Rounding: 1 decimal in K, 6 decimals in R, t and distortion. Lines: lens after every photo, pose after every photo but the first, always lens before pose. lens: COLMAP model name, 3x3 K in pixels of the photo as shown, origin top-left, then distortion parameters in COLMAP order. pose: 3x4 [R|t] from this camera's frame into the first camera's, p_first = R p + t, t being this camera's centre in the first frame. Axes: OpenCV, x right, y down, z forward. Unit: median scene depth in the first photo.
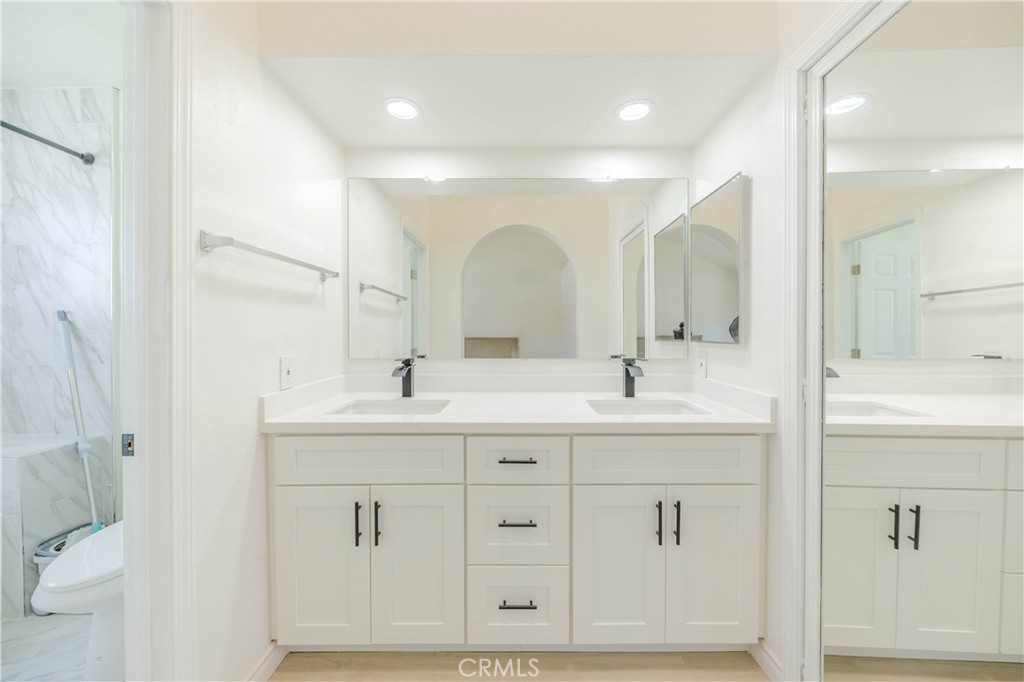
lens RADIAL K [[361.3, 0, 510.0], [0, 361.3, 336.8], [0, 0, 1]] dist [-0.002460, -0.000314]
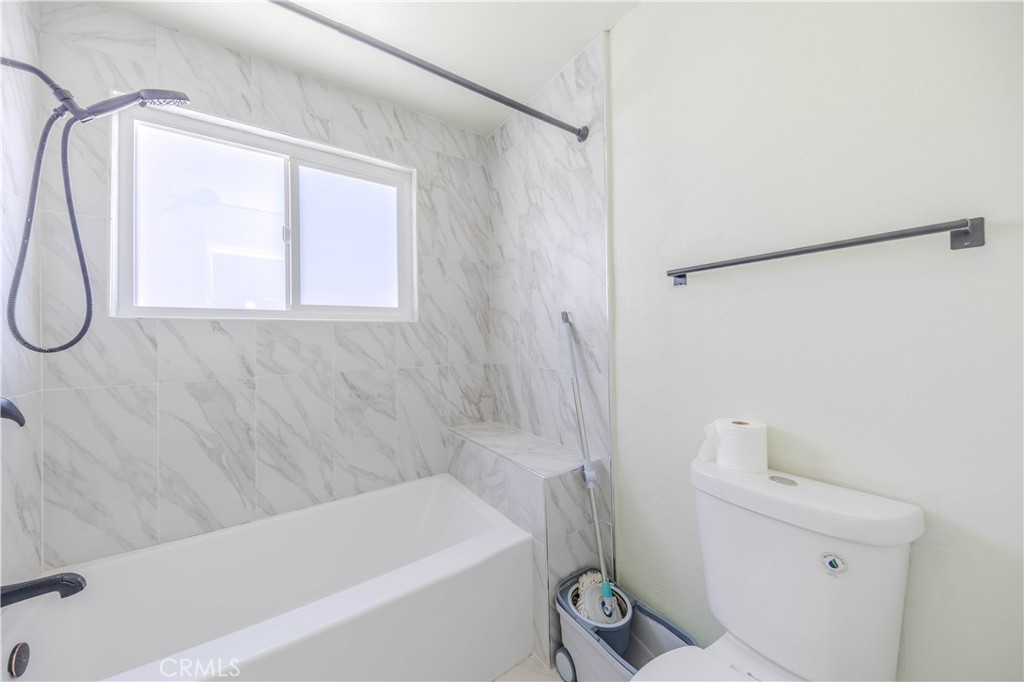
lens RADIAL K [[361.3, 0, 511.2], [0, 361.3, 335.9], [0, 0, 1]] dist [-0.002460, -0.000314]
pose [[0.578079, -0.012534, -0.815884, -0.570175], [0.013384, 0.999893, -0.005878, -0.007377], [0.815871, -0.007522, 0.578185, 0.353933]]
